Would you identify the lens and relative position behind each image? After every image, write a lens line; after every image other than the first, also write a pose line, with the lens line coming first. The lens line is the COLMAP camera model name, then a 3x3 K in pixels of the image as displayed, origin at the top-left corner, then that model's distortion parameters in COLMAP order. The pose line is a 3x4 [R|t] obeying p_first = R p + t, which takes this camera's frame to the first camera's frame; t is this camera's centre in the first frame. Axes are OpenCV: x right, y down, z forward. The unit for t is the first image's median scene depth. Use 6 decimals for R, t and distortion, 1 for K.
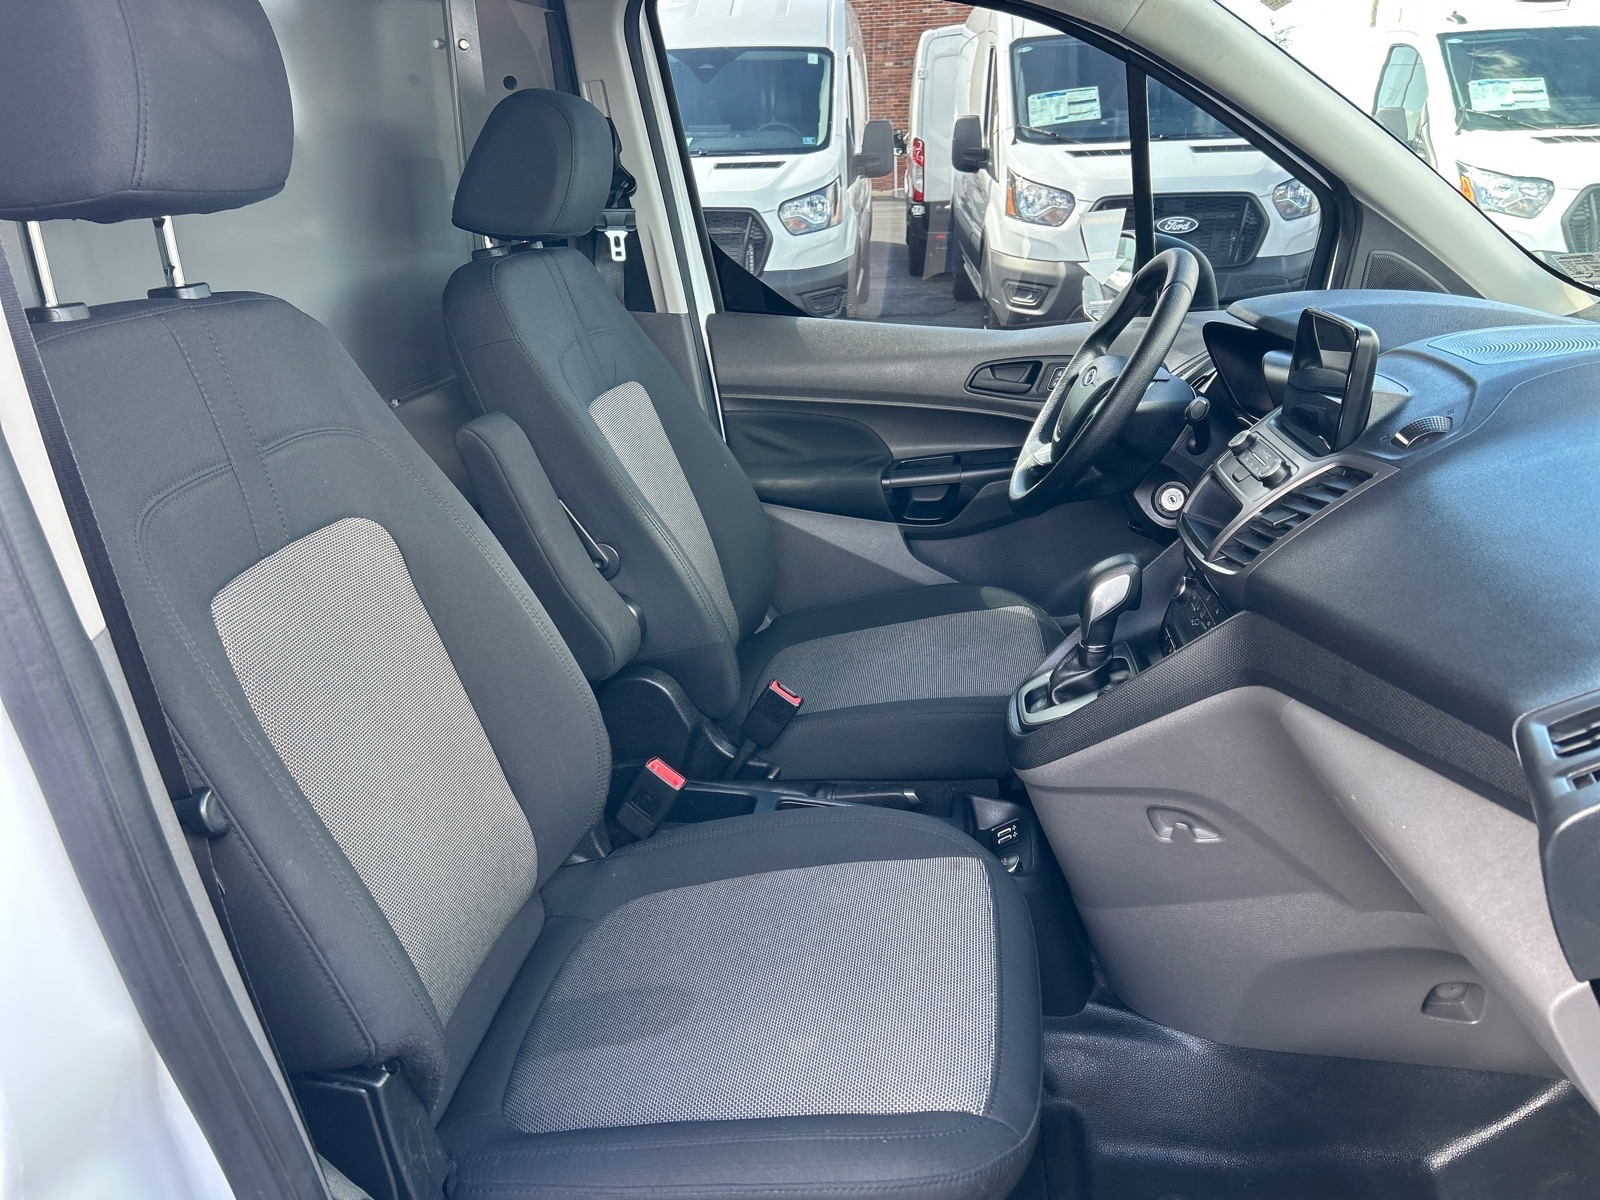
lens RADIAL K [[1229.8, 0, 795.6], [0, 1229.8, 602.9], [0, 0, 1]] dist [0.032963, -0.036836]
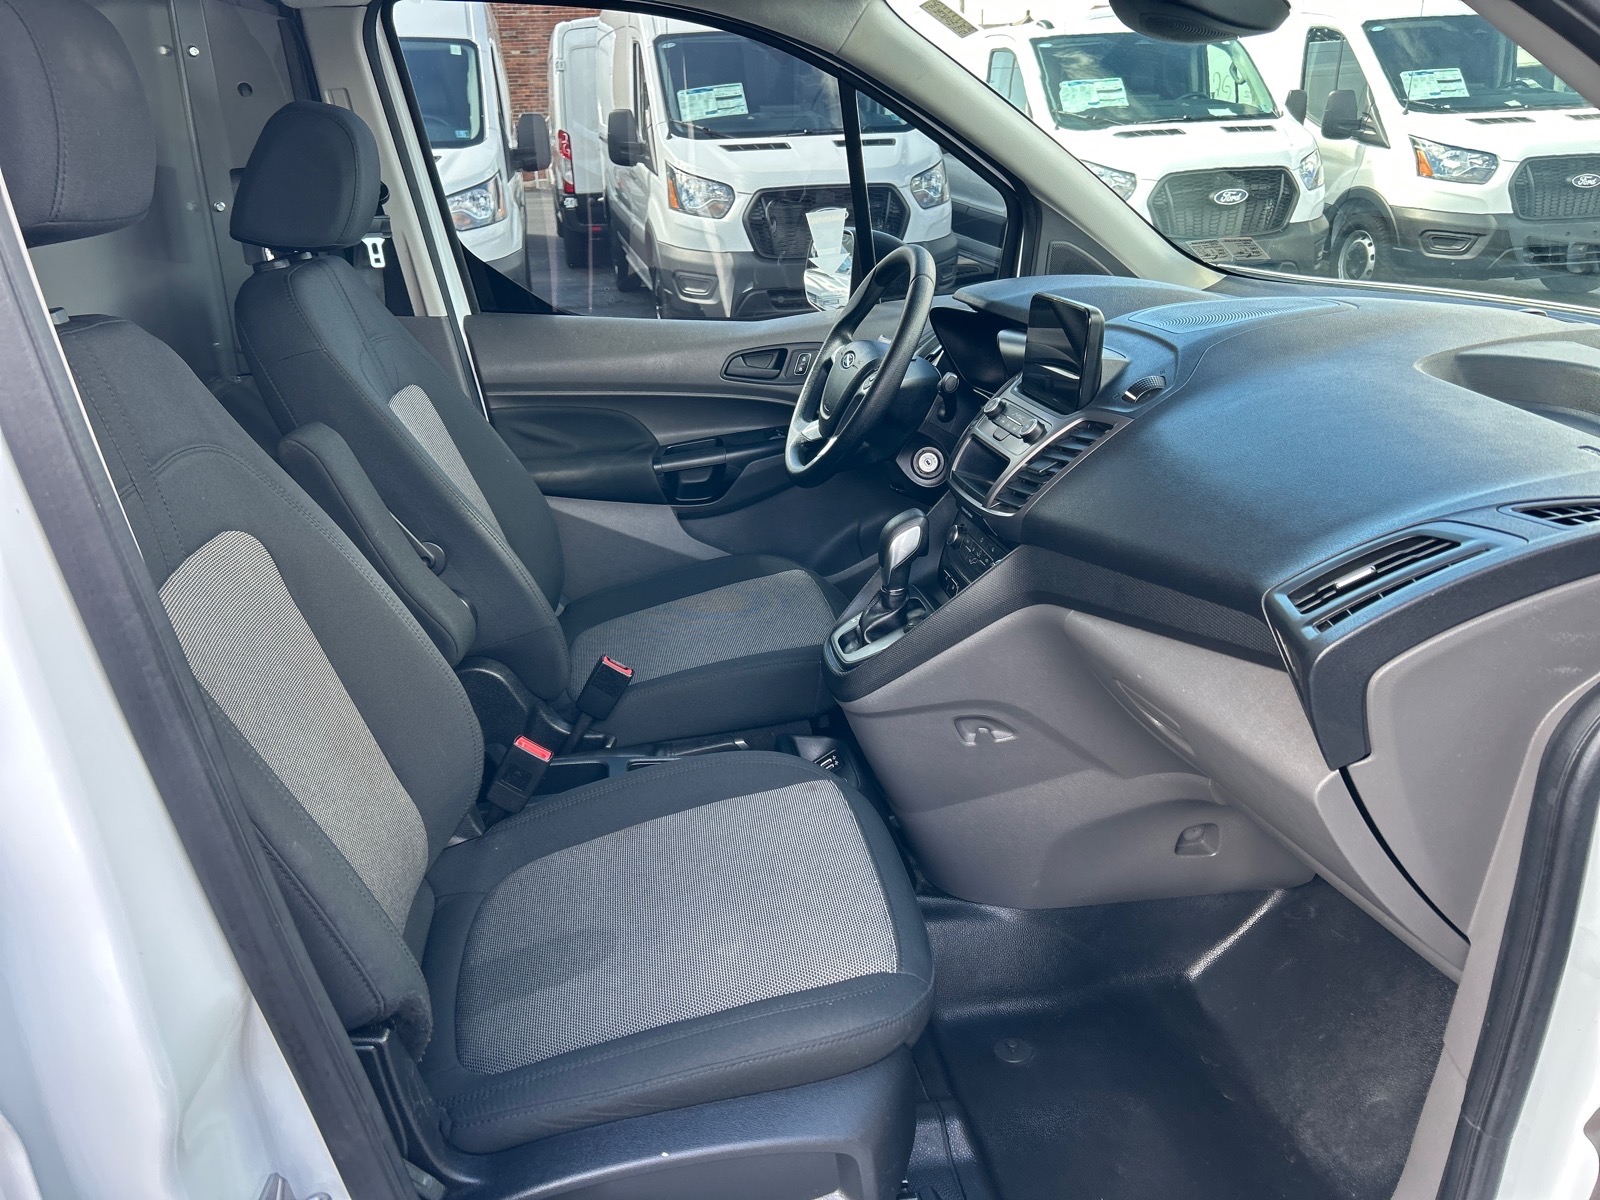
lens RADIAL K [[1210.3, 0, 823.1], [0, 1210.3, 599.3], [0, 0, 1]] dist [0.060216, -0.081797]
pose [[0.957707, -0.103436, 0.268510, -0.114275], [0.101415, 0.994613, 0.021428, 0.010706], [-0.269280, 0.006709, 0.963038, -0.074421]]
